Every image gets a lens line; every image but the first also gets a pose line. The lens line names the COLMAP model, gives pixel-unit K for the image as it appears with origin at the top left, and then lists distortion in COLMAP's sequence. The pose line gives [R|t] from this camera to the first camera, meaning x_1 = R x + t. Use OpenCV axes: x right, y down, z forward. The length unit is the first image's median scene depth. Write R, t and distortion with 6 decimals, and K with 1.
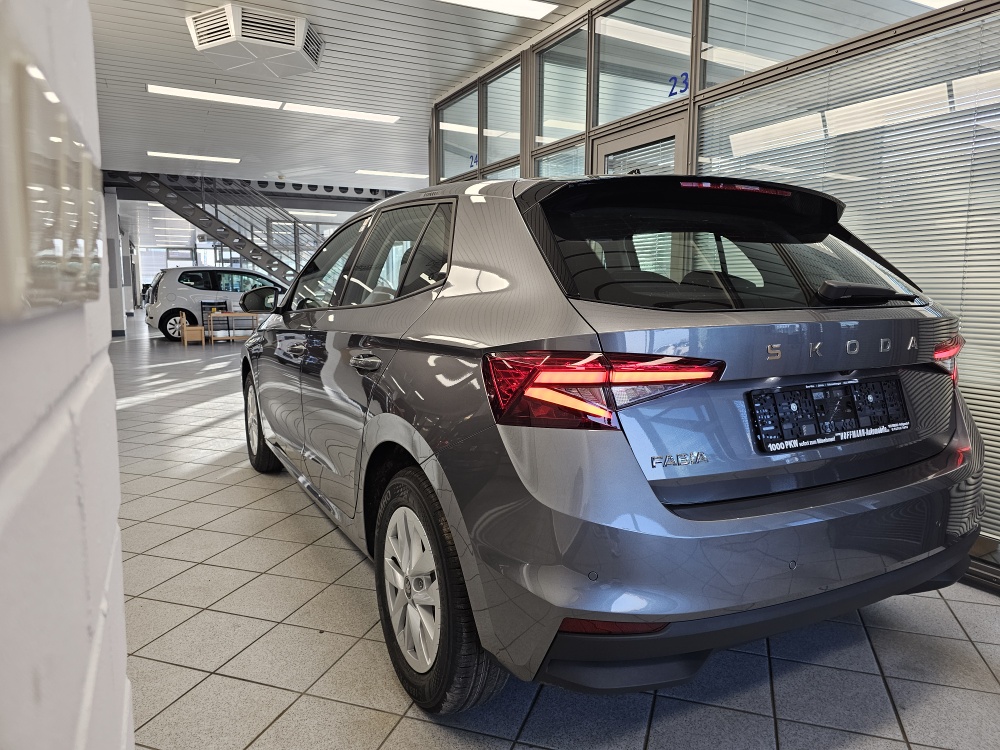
lens RADIAL K [[665.9, 0, 490.4], [0, 665.9, 369.4], [0, 0, 1]] dist [0.067936, -0.071518]
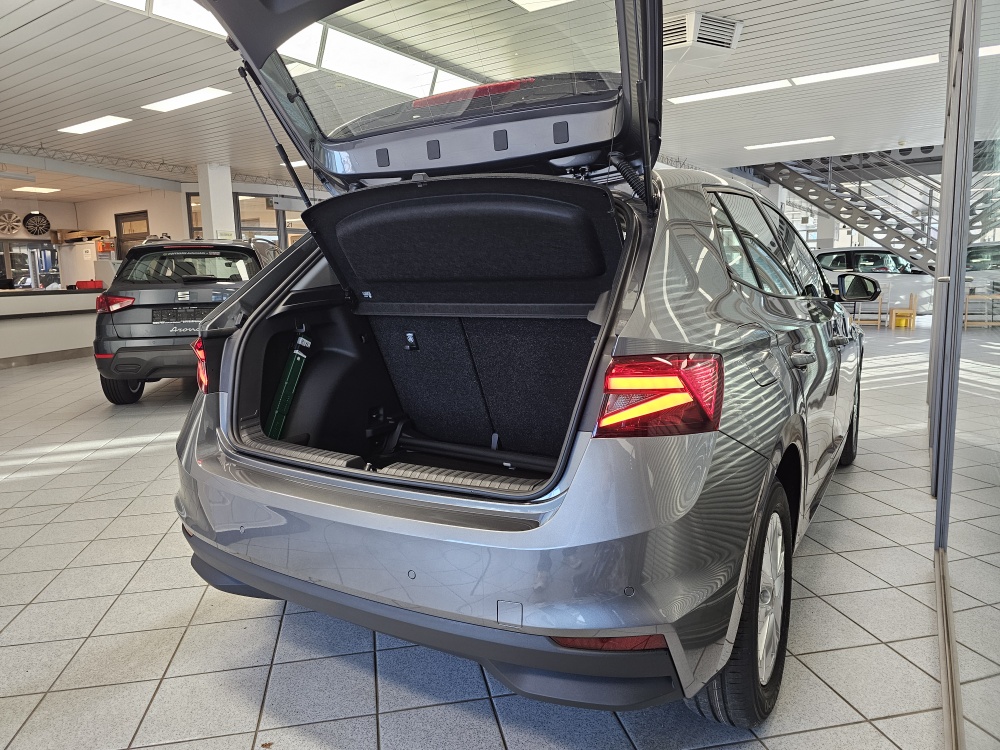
lens RADIAL K [[665.9, 0, 490.4], [0, 665.9, 369.4], [0, 0, 1]] dist [0.067936, -0.071518]
pose [[0.505559, 0.102837, -0.856641, 0.490670], [-0.078613, 0.994232, 0.072960, -0.032615], [0.859203, 0.030457, 0.510728, 0.227410]]
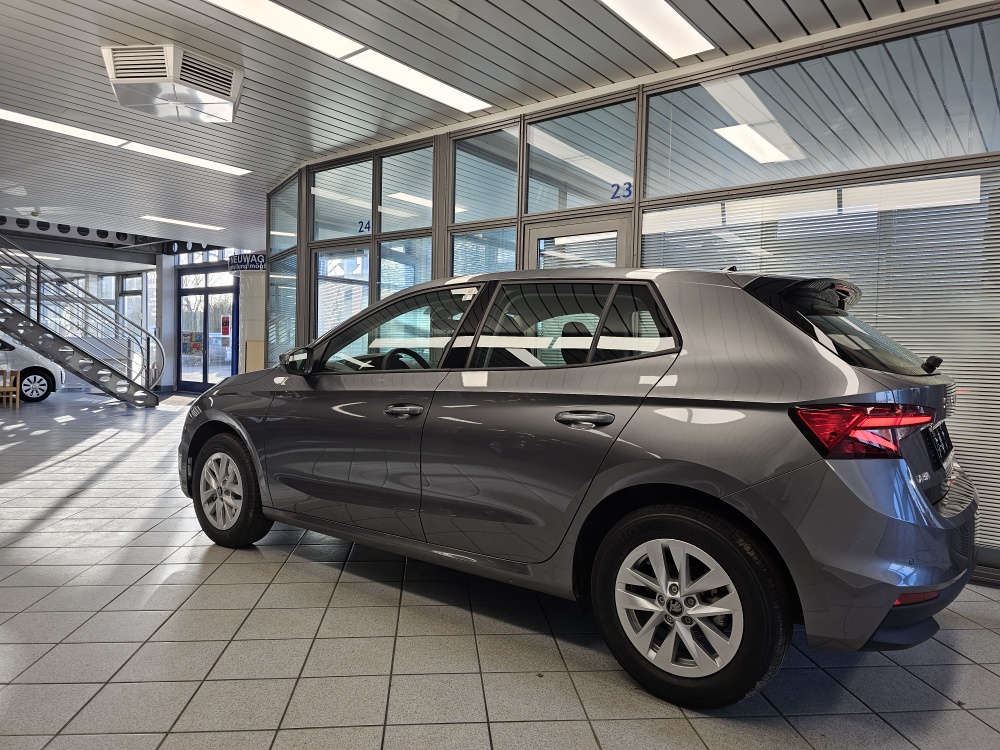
lens RADIAL K [[674.4, 0, 477.3], [0, 674.4, 373.2], [0, 0, 1]] dist [0.105699, -0.120537]
pose [[0.916290, 0.005315, 0.400481, -0.357295], [0.029046, 0.996397, -0.079681, 0.000023], [-0.399461, 0.084643, 0.912834, -0.000081]]
